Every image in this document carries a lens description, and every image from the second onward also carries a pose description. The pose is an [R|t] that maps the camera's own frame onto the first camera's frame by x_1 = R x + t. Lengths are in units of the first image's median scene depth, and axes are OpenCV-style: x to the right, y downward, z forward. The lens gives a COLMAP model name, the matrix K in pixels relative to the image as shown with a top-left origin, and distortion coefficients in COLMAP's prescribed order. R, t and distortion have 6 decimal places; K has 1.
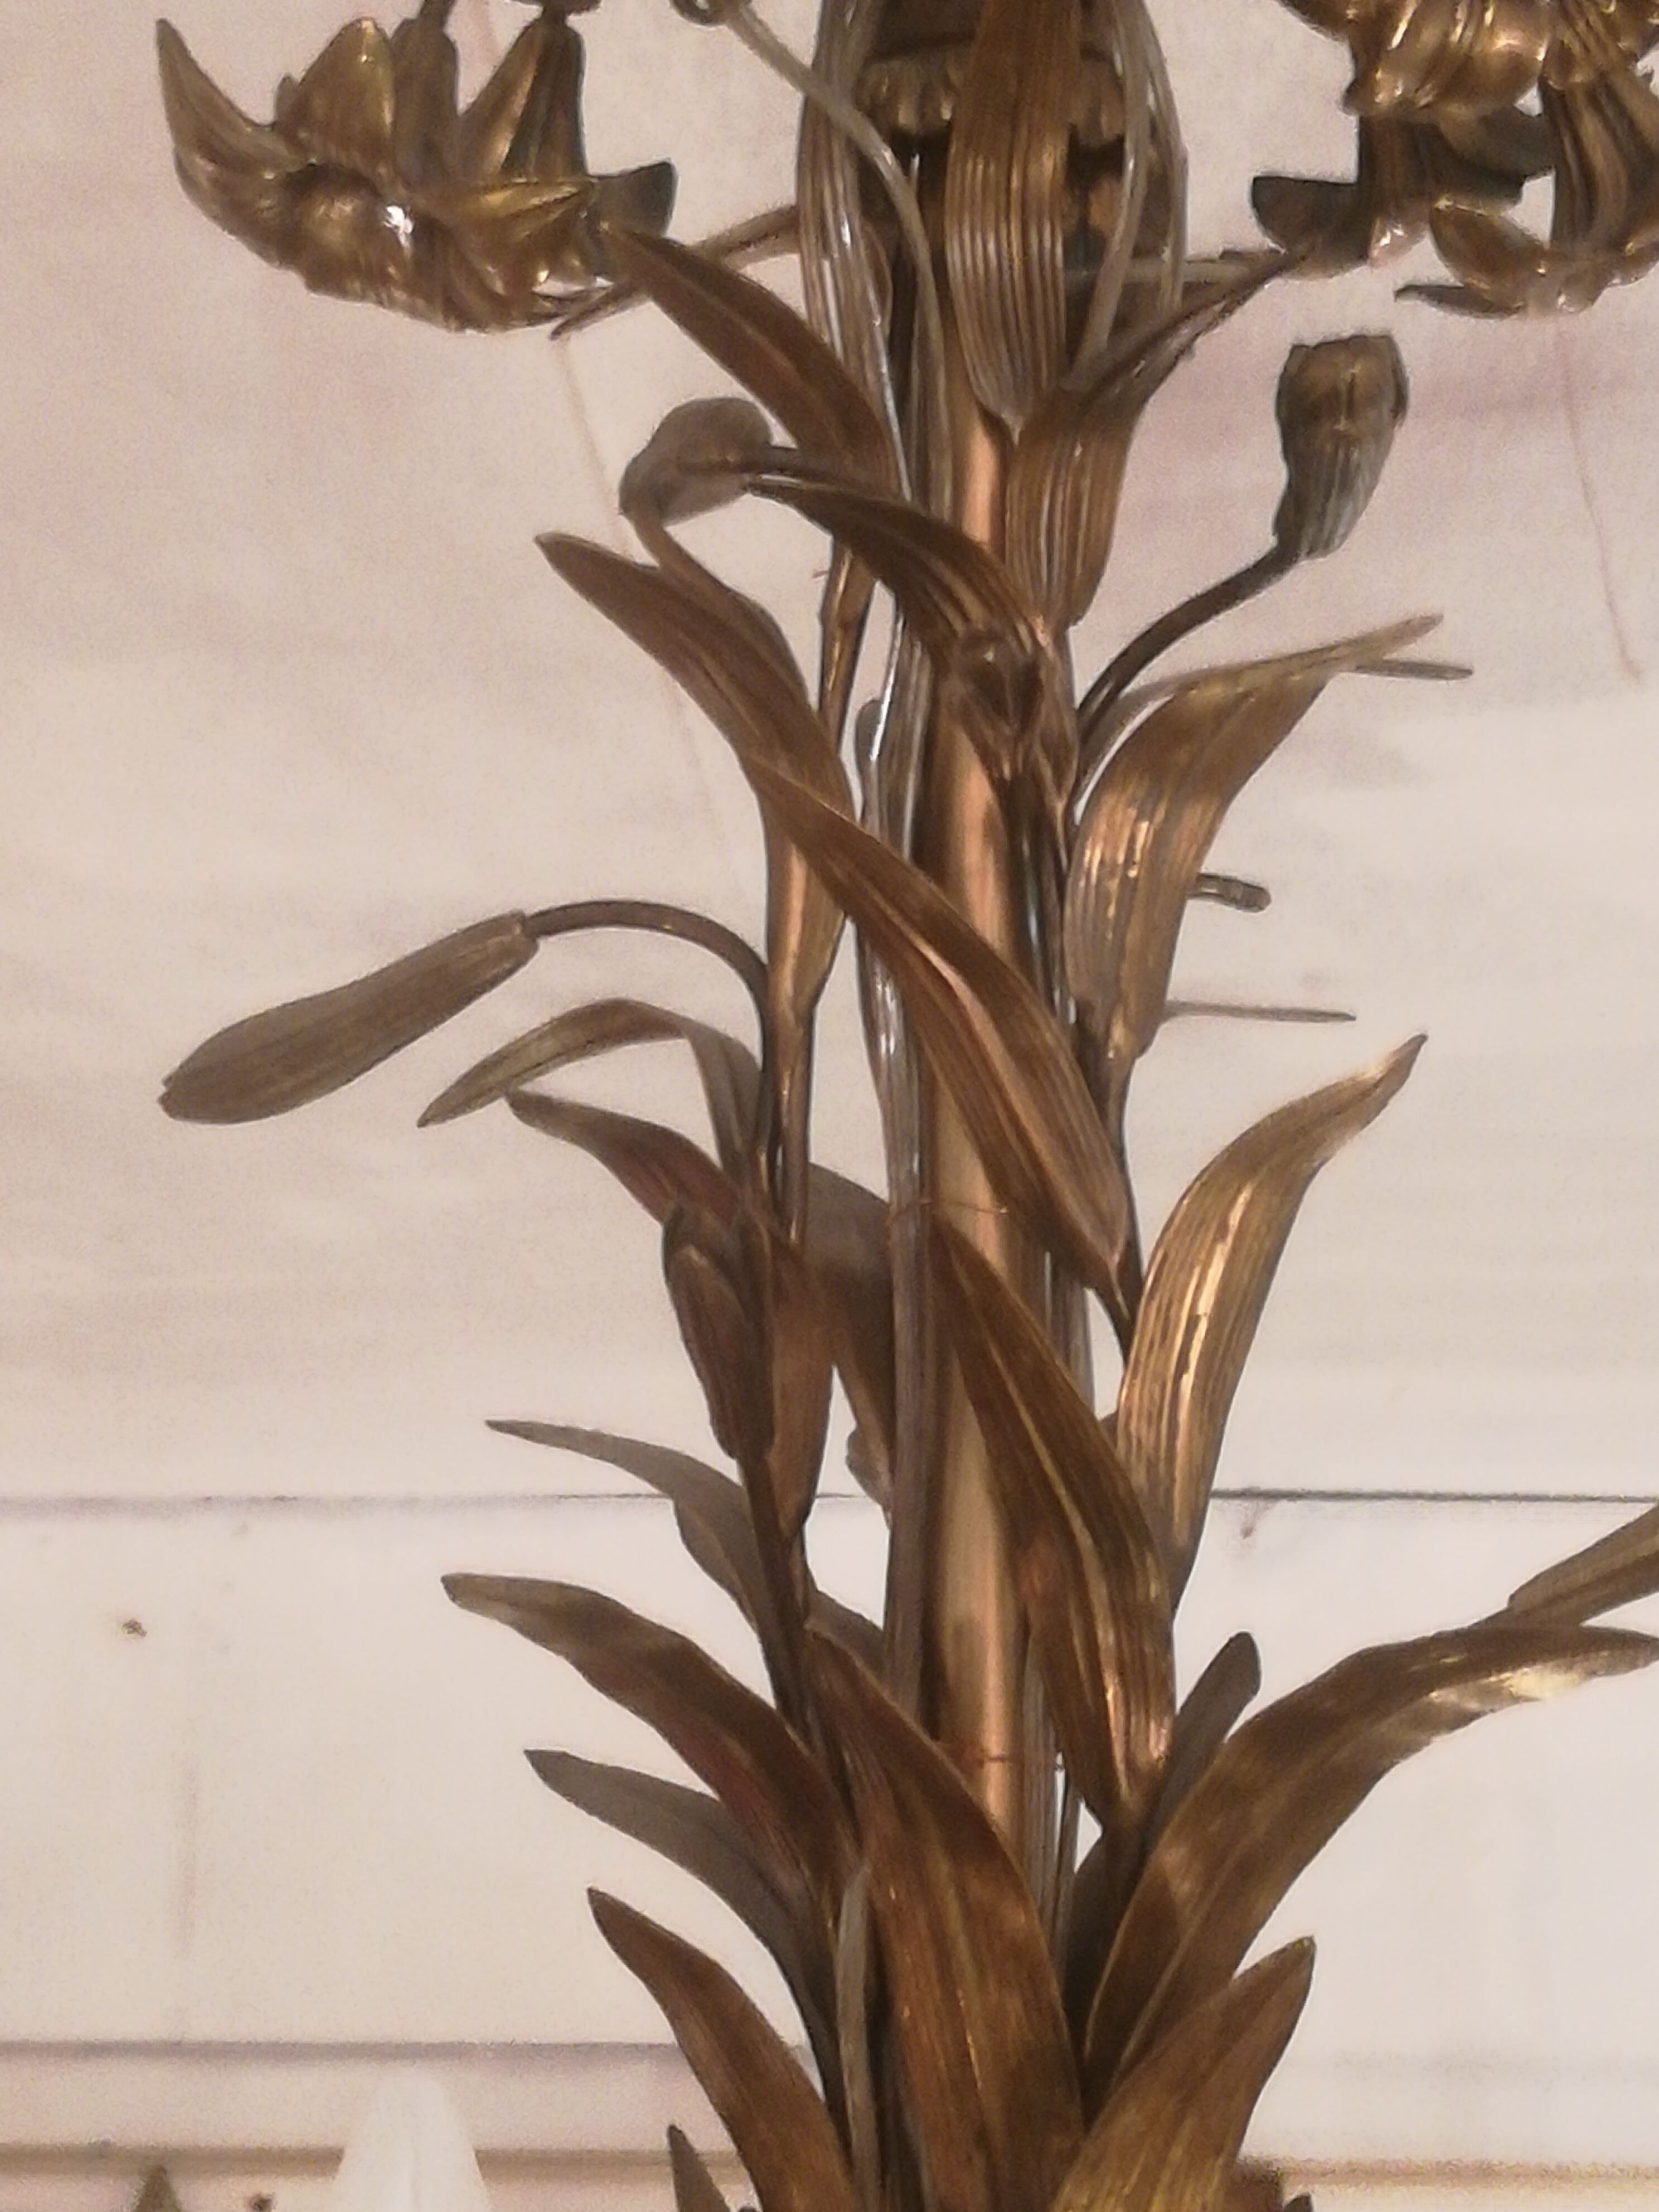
lens RADIAL K [[4491.1, 0, 850.4], [0, 4491.1, 1105.9], [0, 0, 1]] dist [0.067110, 0.000000]
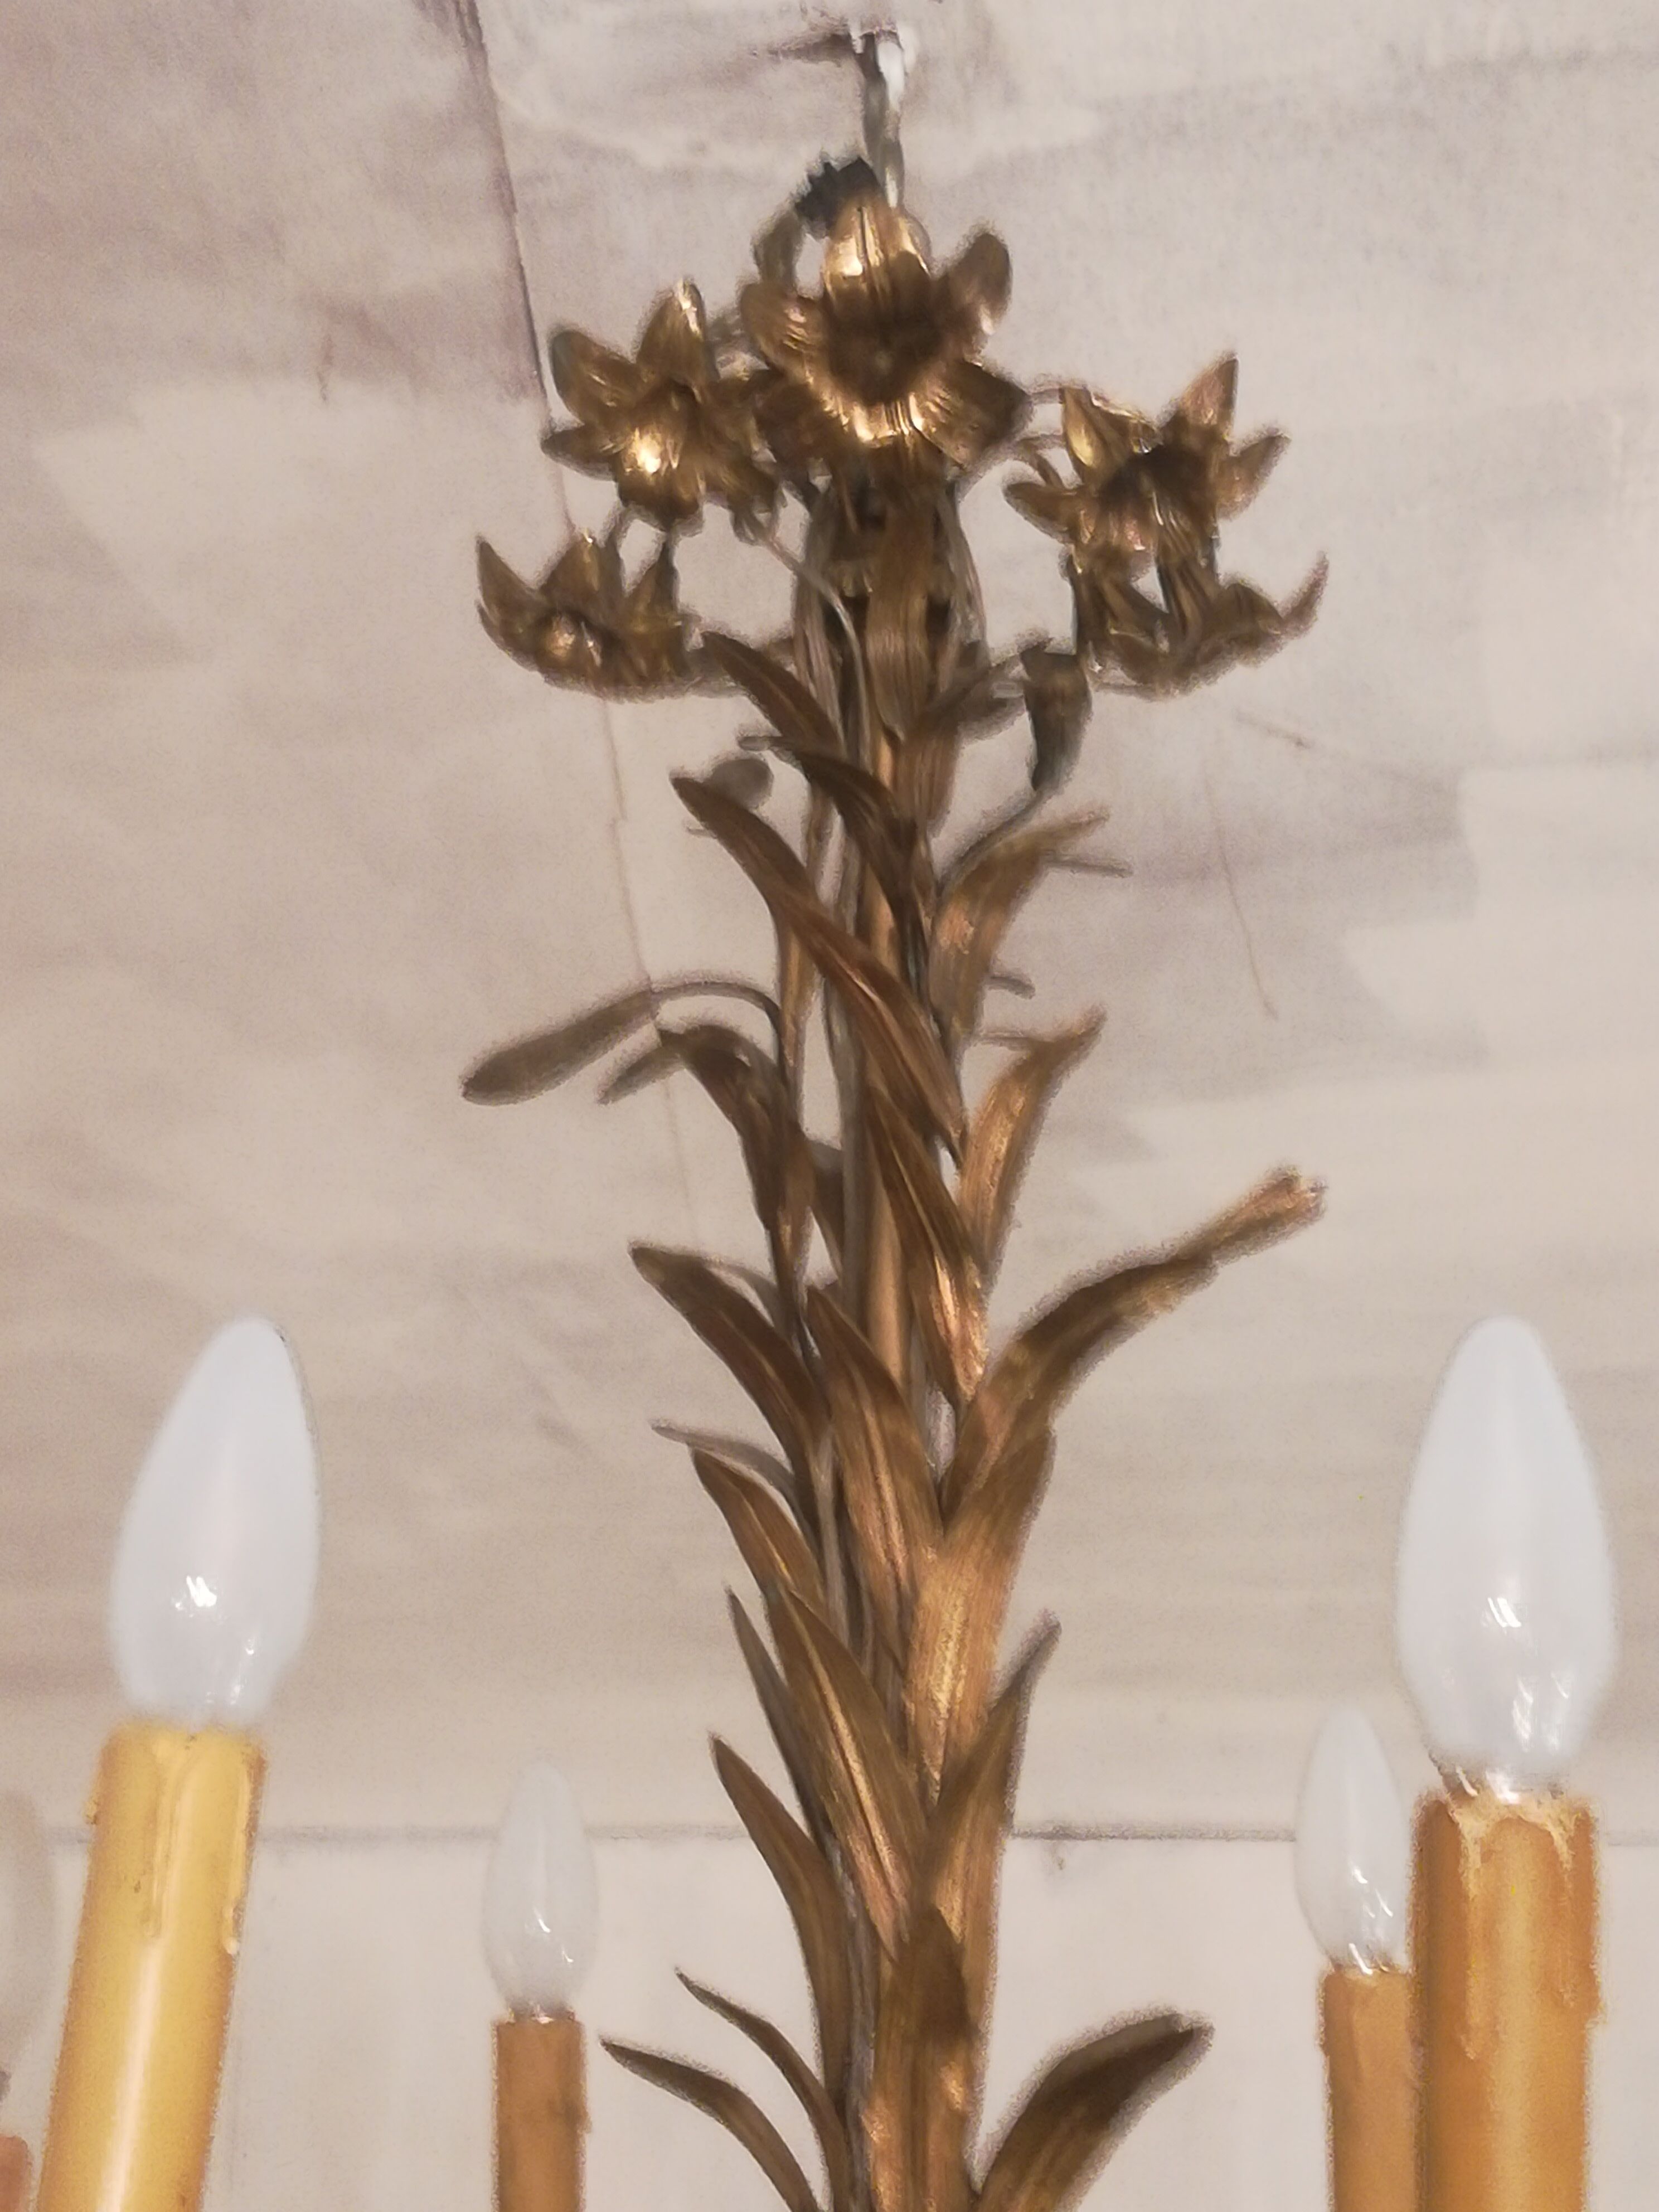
lens RADIAL K [[3773.7, 0, 839.4], [0, 3773.7, 1103.0], [0, 0, 1]] dist [0.214689, 0.000000]
pose [[0.999632, 0.000701, 0.027120, -0.037767], [0.003952, 0.985240, -0.171136, 0.305236], [-0.026840, 0.171180, 0.984874, -0.650642]]
